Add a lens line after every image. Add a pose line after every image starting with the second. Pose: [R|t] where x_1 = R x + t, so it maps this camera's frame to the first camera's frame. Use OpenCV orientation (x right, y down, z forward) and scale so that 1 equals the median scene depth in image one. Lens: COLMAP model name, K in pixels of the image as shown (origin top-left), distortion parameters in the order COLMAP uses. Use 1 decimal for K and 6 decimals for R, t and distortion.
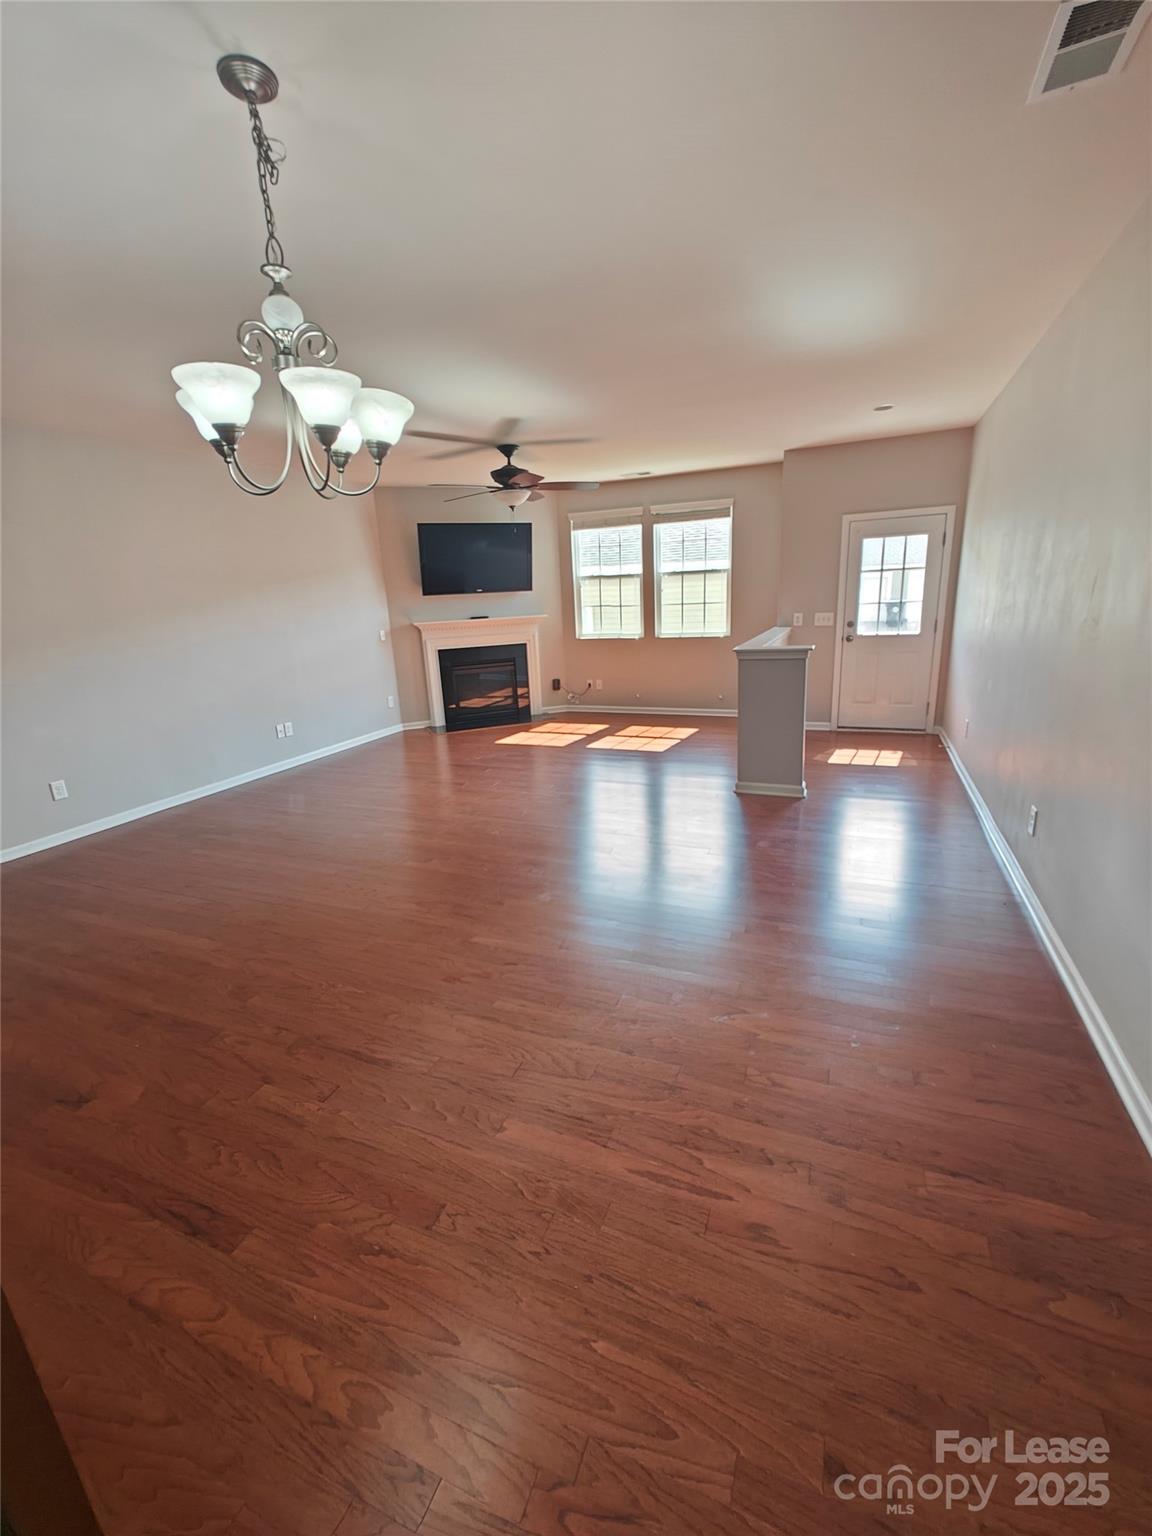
lens RADIAL K [[625.6, 0, 576.0], [0, 625.6, 768.0], [0, 0, 1]] dist [-0.000938, -0.000232]
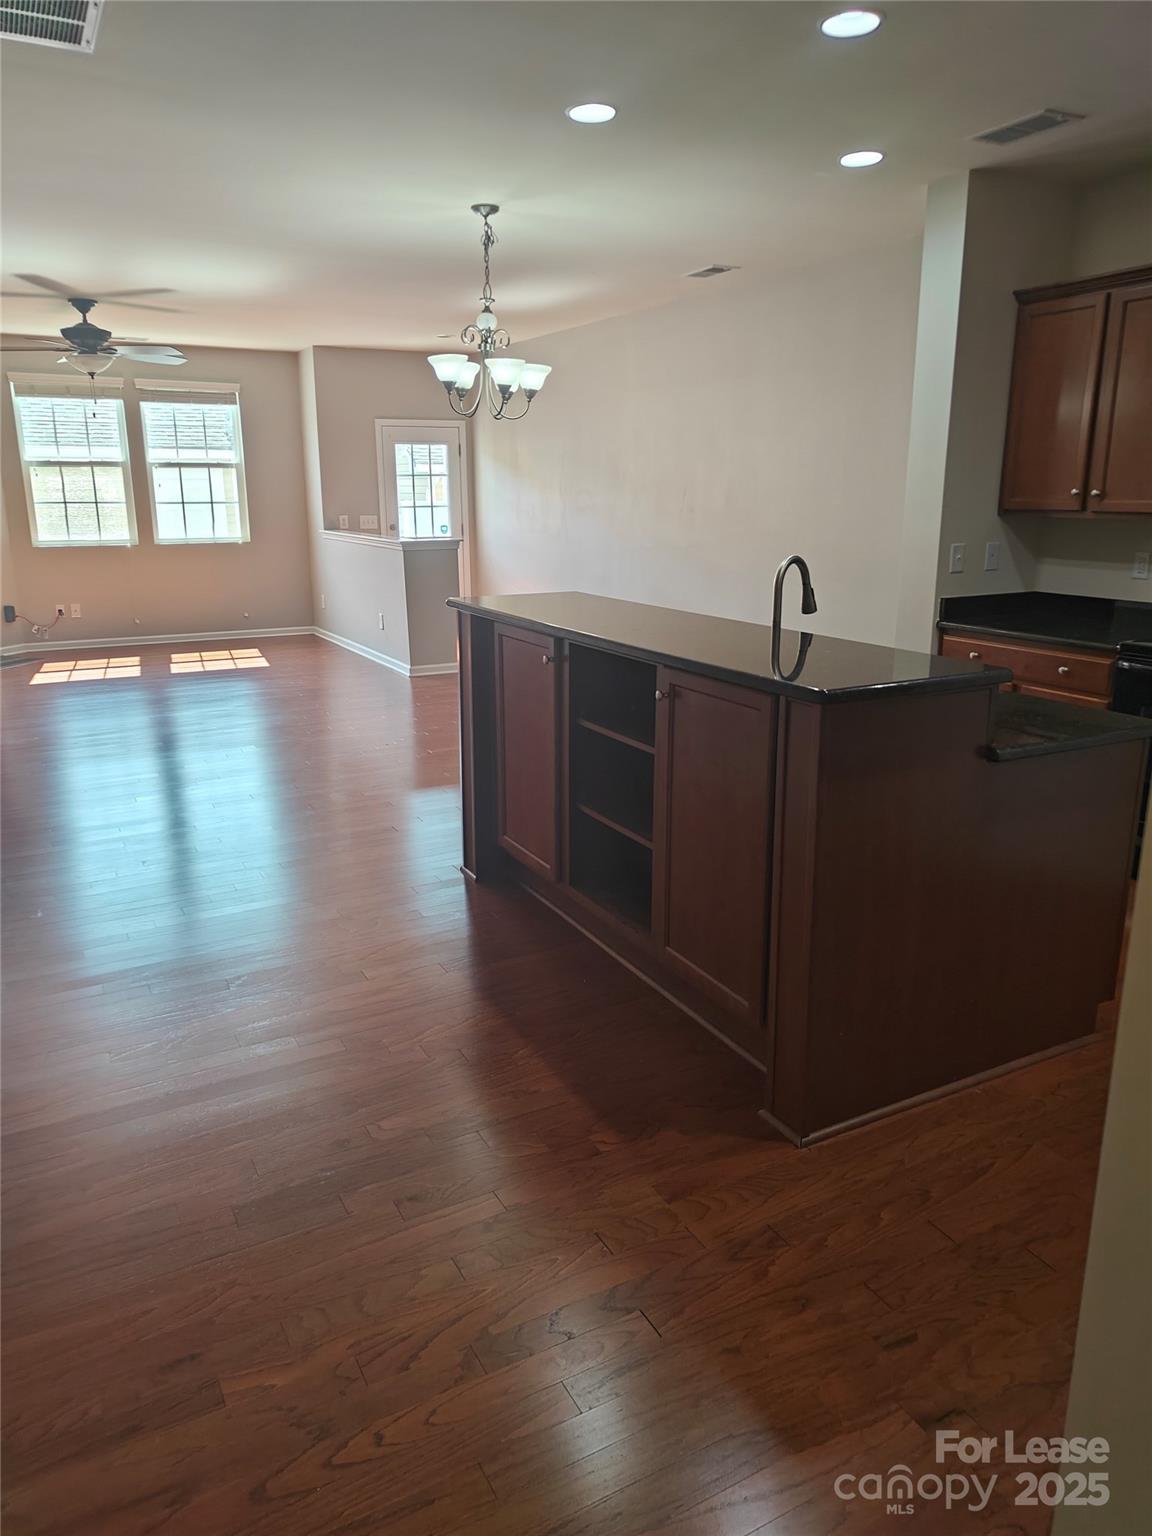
lens RADIAL K [[1066.6, 0, 576.0], [0, 1066.6, 768.0], [0, 0, 1]] dist [-0.001763, -0.000556]
pose [[0.616715, -0.157815, 0.771205, -0.654341], [0.184567, 0.981377, 0.053229, 0.097142], [-0.765244, 0.109512, 0.634357, -0.231075]]
